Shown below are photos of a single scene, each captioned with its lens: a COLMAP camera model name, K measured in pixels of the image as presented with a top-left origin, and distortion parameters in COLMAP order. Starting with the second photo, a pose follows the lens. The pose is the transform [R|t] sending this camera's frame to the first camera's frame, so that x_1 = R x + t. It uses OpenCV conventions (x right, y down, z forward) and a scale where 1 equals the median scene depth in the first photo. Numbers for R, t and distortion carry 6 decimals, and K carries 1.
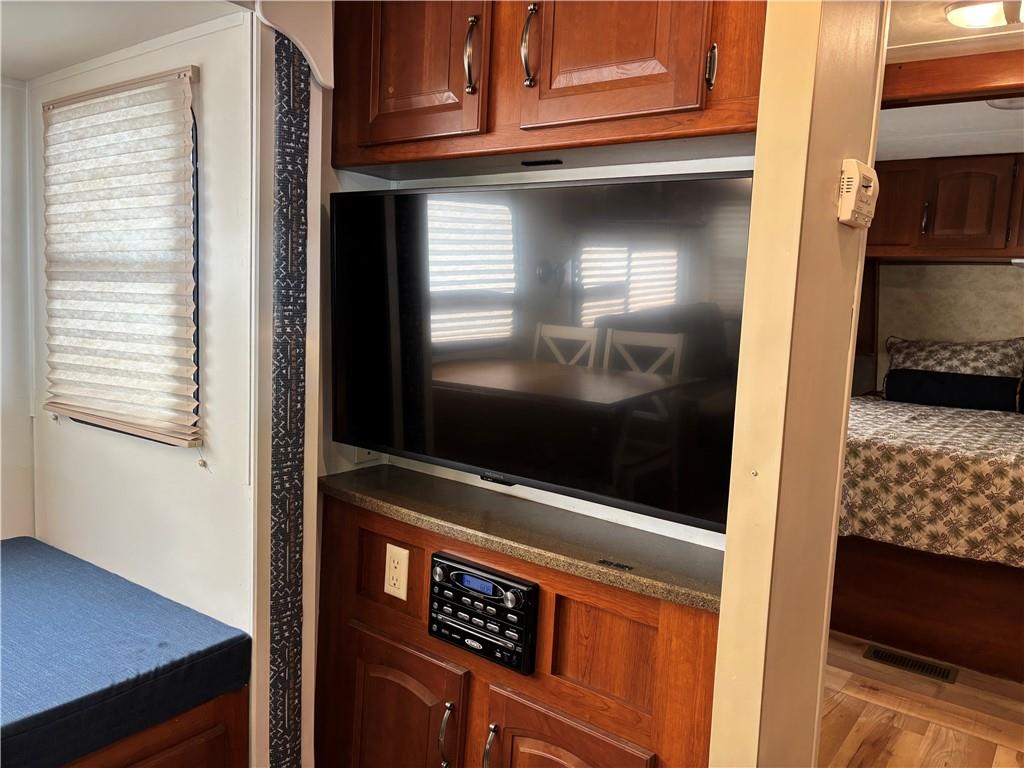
lens RADIAL K [[754.5, 0, 512.0], [0, 754.5, 386.1], [0, 0, 1]] dist [0.029952, -0.034970]
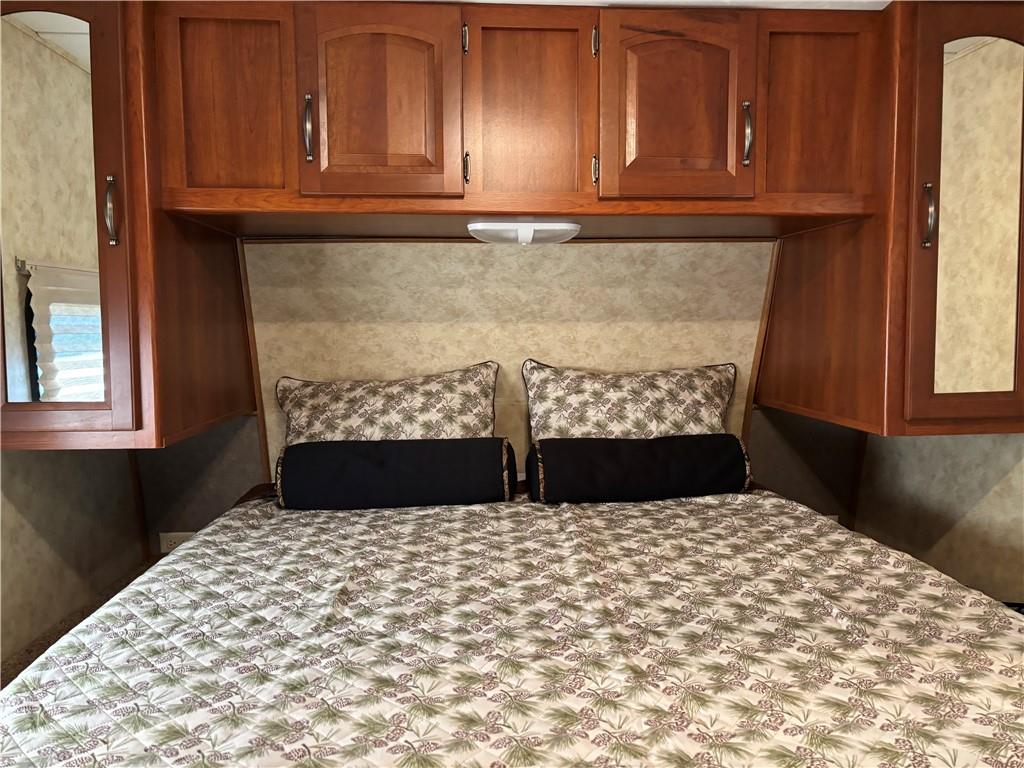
lens RADIAL K [[754.5, 0, 519.6], [0, 754.5, 384.4], [0, 0, 1]] dist [0.029952, -0.034970]
pose [[0.736480, -0.100182, 0.669000, 0.281579], [0.118876, 0.992750, 0.017796, -0.053368], [-0.665932, 0.066422, 0.743049, 0.521856]]
